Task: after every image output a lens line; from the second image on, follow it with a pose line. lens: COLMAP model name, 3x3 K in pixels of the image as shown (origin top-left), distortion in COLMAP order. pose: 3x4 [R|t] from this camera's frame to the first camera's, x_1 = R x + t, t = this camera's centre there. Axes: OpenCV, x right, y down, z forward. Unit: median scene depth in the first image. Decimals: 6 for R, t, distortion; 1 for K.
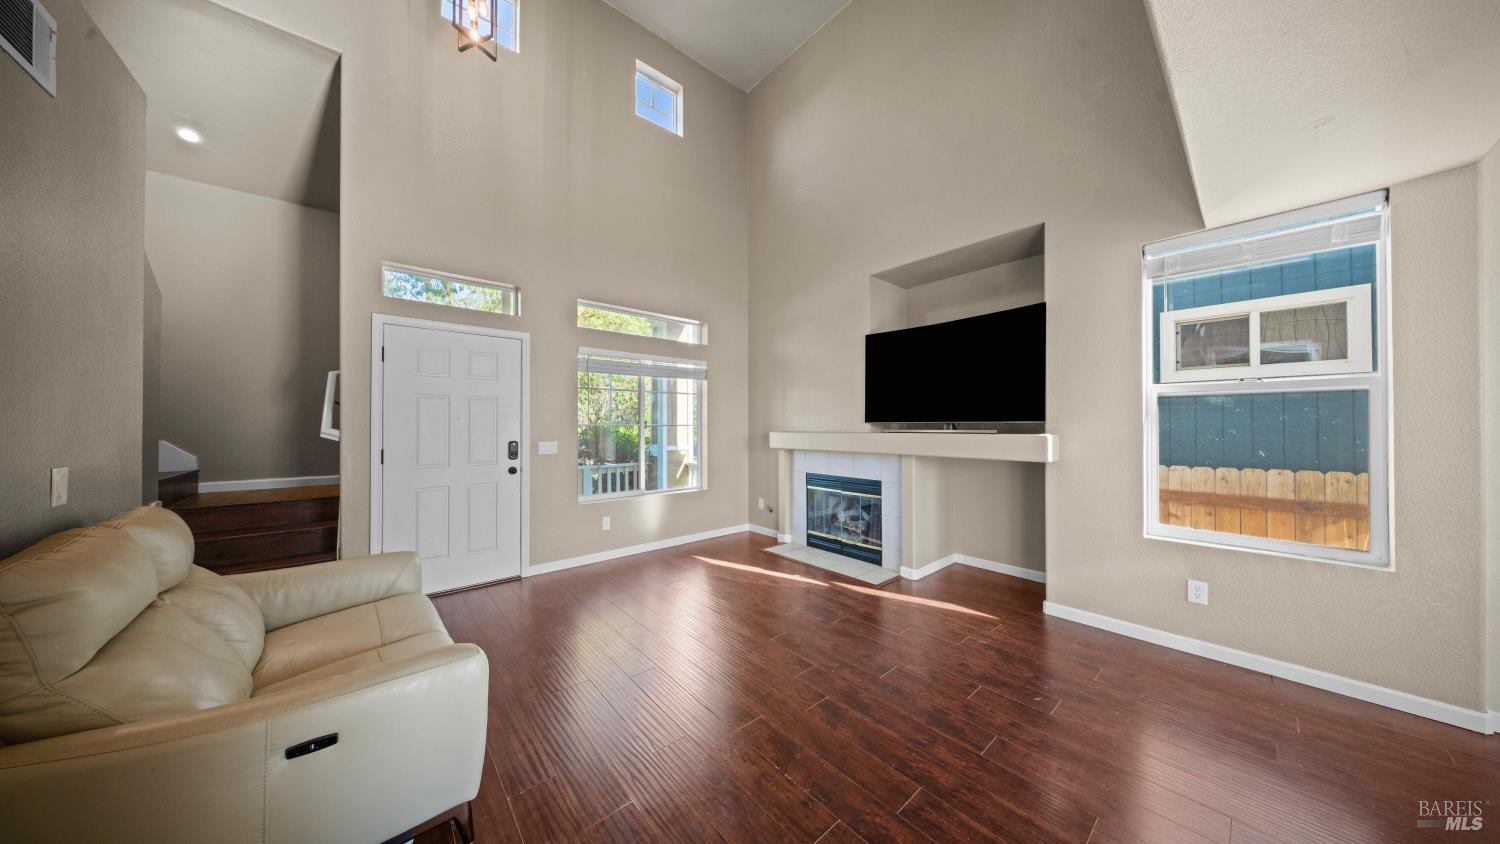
lens RADIAL K [[437.7, 0, 750.0], [0, 437.7, 422.0], [0, 0, 1]] dist [0.015763, -0.000037]
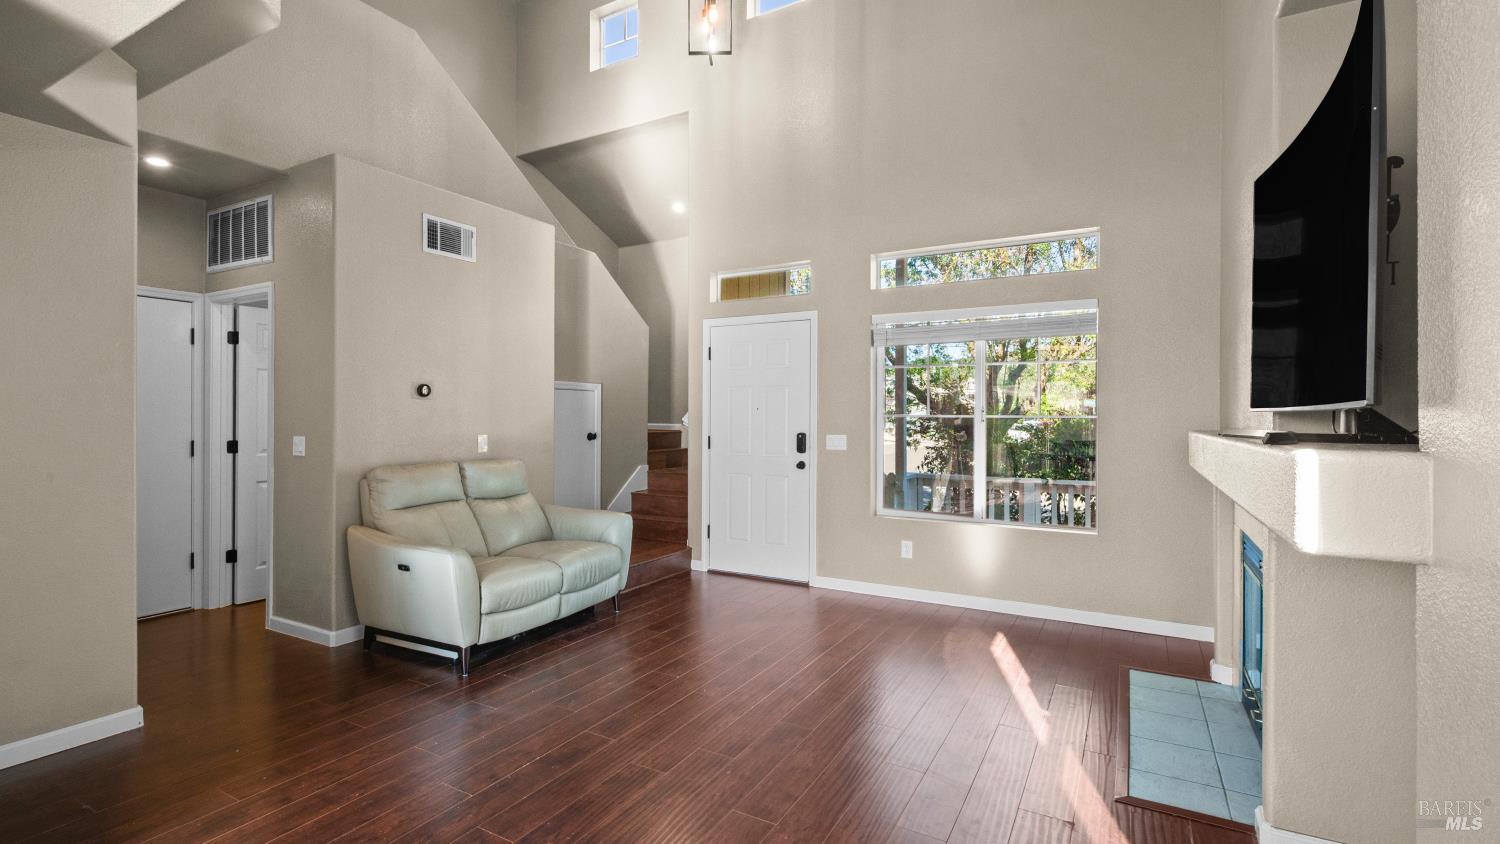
lens RADIAL K [[681.8, 0, 750.0], [0, 681.8, 422.0], [0, 0, 1]] dist [0.000392, -0.000253]
pose [[0.343091, 0.010664, -0.939242, 0.682763], [0.003815, 0.999911, 0.012747, 0.002058], [0.939294, -0.007957, 0.343020, 0.381749]]
